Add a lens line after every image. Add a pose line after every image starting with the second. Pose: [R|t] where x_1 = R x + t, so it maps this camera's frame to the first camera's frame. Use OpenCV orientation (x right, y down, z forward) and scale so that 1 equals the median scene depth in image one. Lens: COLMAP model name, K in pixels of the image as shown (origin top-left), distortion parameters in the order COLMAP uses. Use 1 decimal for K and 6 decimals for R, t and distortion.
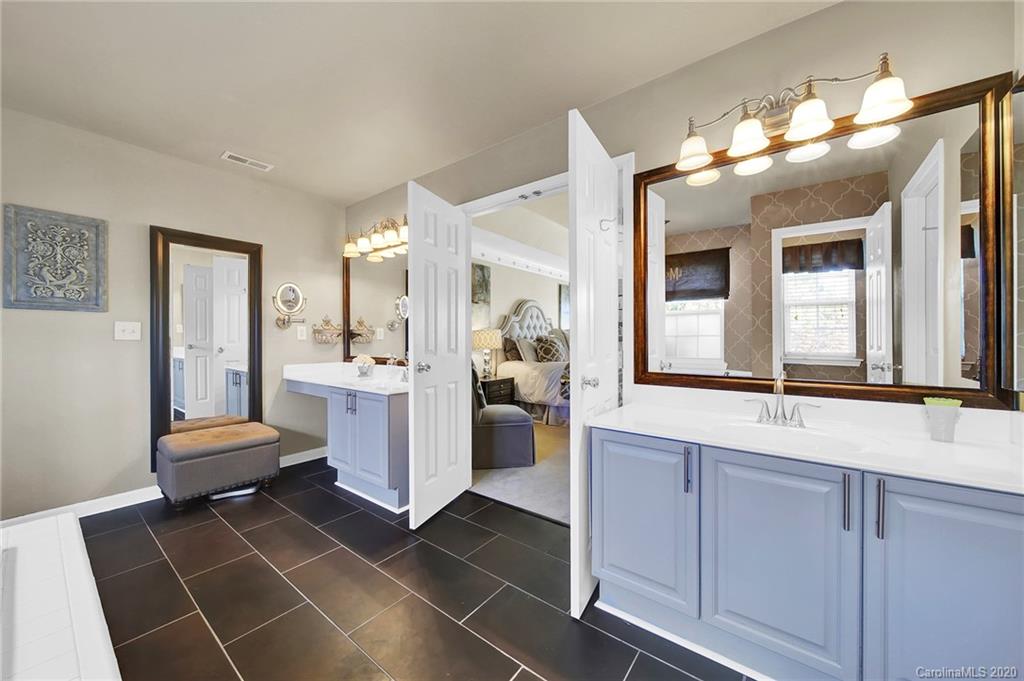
lens RADIAL K [[373.8, 0, 512.0], [0, 373.8, 340.5], [0, 0, 1]] dist [0.000503, 0.000077]
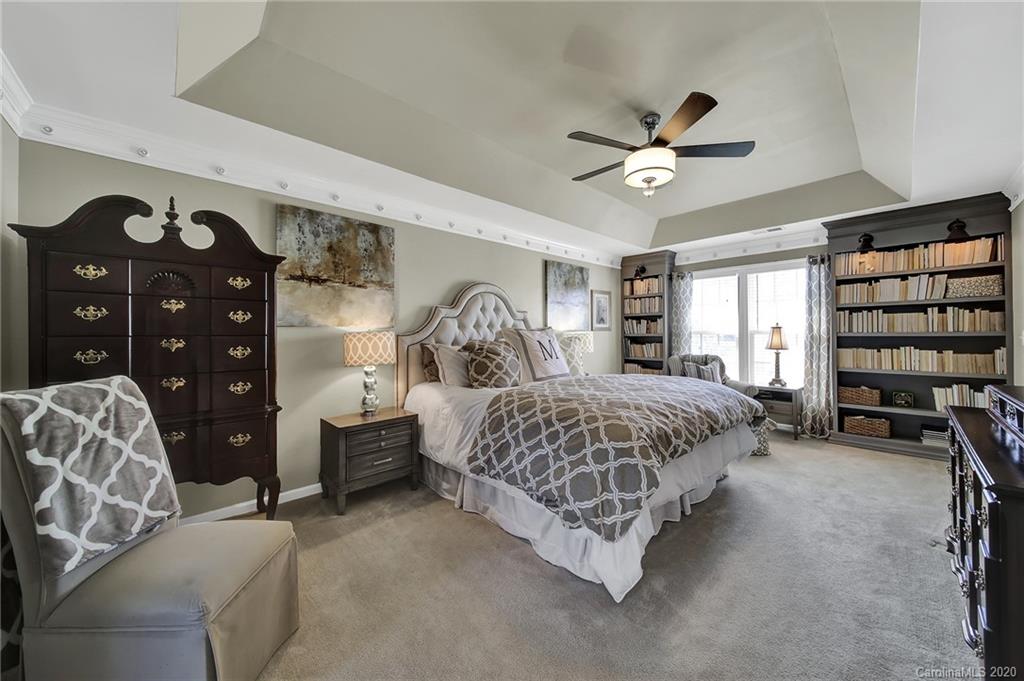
lens RADIAL K [[365.2, 0, 511.4], [0, 365.2, 332.0], [0, 0, 1]] dist [-0.000126, -0.000070]
pose [[0.986634, -0.004481, -0.162892, 0.230323], [0.003483, 0.999973, -0.006412, -0.022581], [0.162917, 0.005759, 0.986623, 0.449793]]
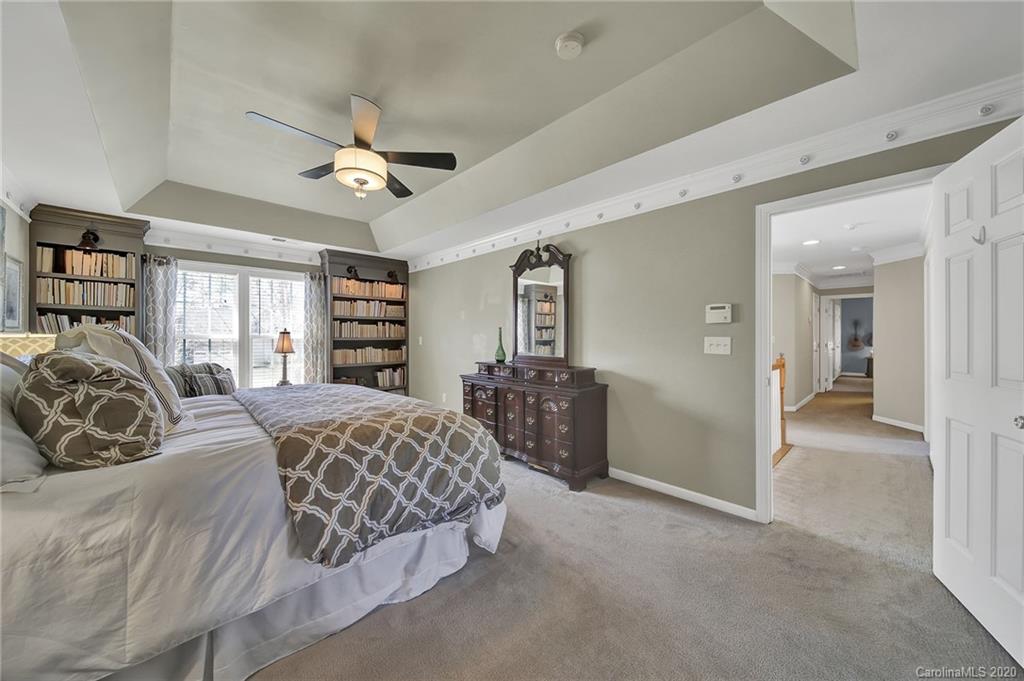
lens RADIAL K [[365.2, 0, 511.4], [0, 365.2, 332.0], [0, 0, 1]] dist [-0.000126, -0.000070]
pose [[0.142810, 0.014495, 0.989644, -0.110668], [0.002984, 0.999882, -0.015075, -0.022095], [-0.989746, 0.005106, 0.142750, 0.695682]]
